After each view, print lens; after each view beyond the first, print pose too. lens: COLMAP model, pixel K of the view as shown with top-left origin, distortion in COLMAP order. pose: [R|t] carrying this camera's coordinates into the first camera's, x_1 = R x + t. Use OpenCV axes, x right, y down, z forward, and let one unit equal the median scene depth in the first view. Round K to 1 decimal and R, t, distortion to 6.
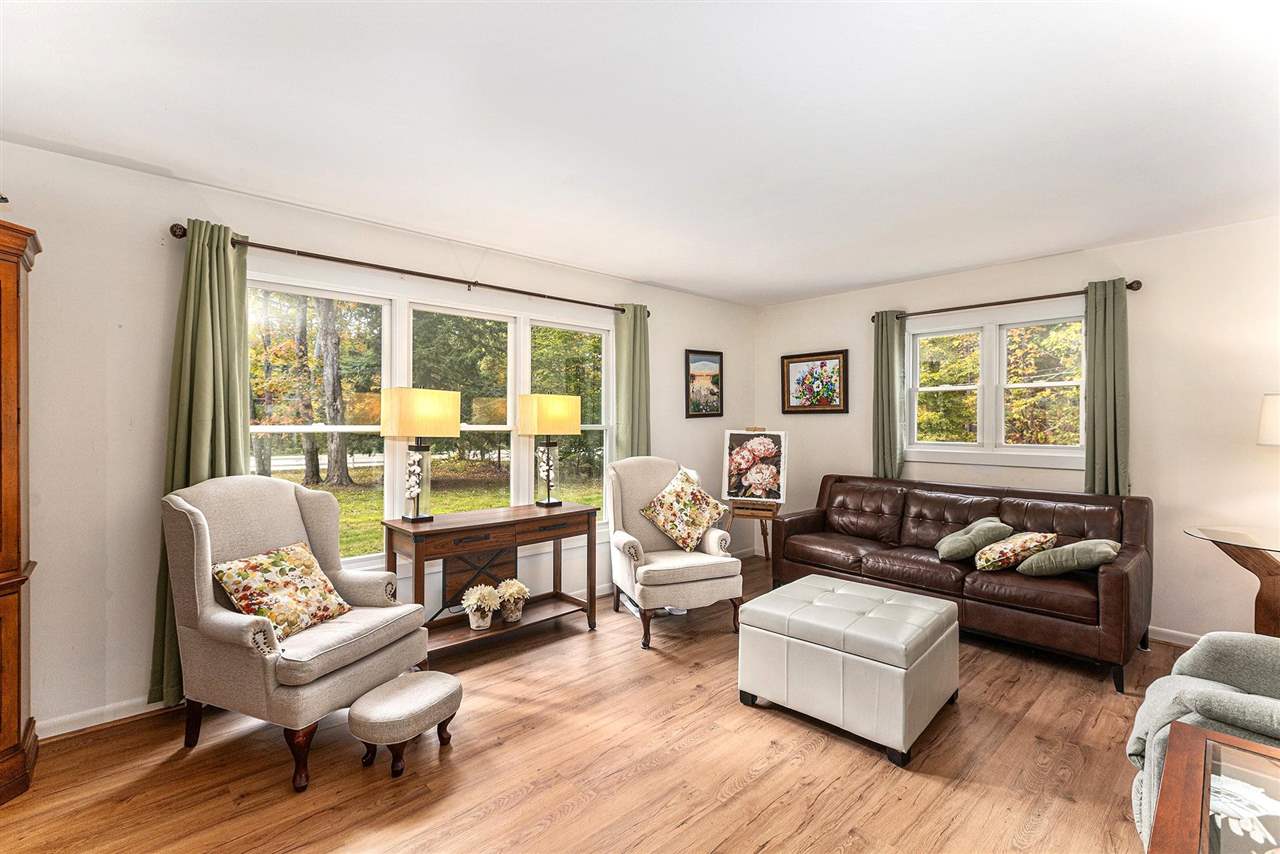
lens RADIAL K [[570.4, 0, 635.2], [0, 570.4, 416.2], [0, 0, 1]] dist [0.001521, 0.000387]
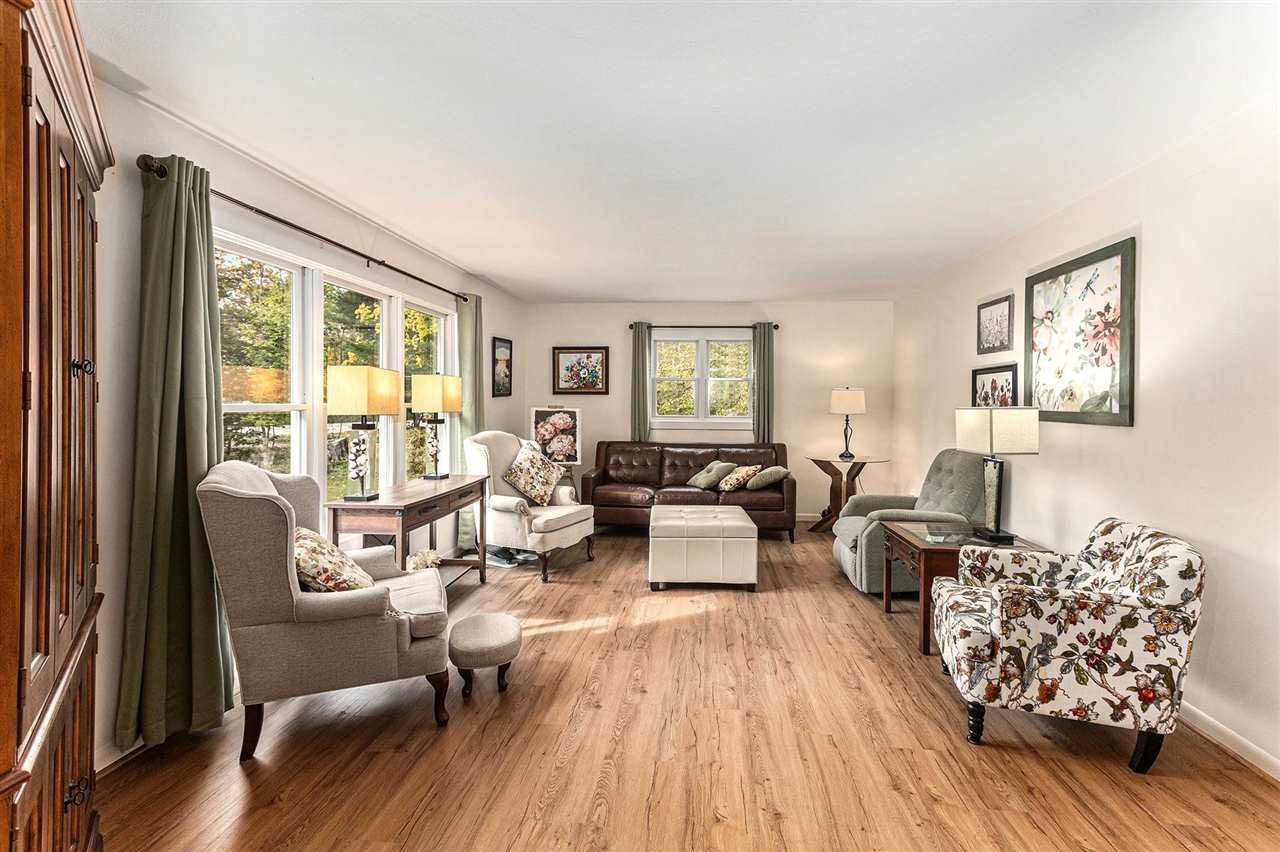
lens RADIAL K [[570.4, 0, 657.0], [0, 570.4, 401.5], [0, 0, 1]] dist [0.001521, 0.000387]
pose [[0.731072, 0.004374, 0.682287, -0.489034], [-0.013885, 0.999868, 0.008469, -0.002362], [-0.682159, -0.015665, 0.731036, -0.053469]]
